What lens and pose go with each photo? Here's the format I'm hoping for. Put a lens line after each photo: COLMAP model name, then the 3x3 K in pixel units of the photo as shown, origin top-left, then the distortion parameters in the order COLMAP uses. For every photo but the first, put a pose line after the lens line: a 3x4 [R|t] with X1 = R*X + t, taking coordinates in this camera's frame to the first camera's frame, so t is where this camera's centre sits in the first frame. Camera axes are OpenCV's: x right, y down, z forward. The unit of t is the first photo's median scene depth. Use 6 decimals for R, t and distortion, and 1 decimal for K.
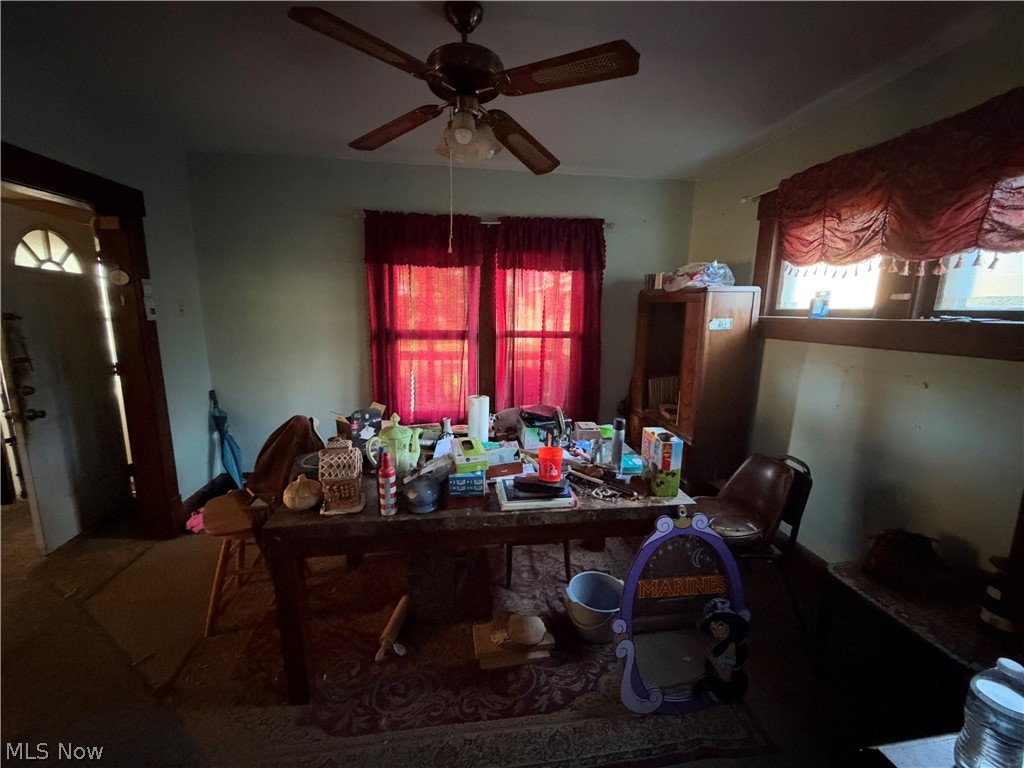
lens RADIAL K [[409.0, 0, 512.2], [0, 409.0, 388.0], [0, 0, 1]] dist [0.000676, 0.000034]
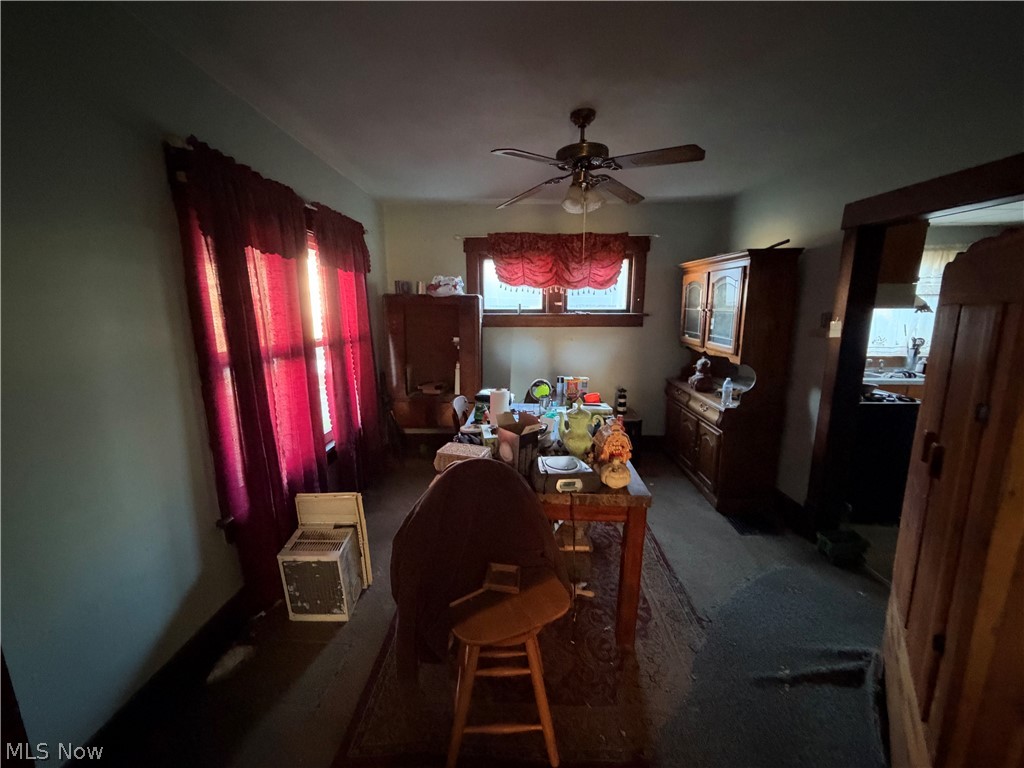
lens RADIAL K [[409.0, 0, 514.4], [0, 409.0, 386.3], [0, 0, 1]] dist [0.000676, 0.000034]
pose [[0.155733, -0.182423, 0.970809, -1.452389], [0.189315, 0.970093, 0.151919, -0.172095], [-0.969488, 0.160130, 0.185611, 0.907517]]
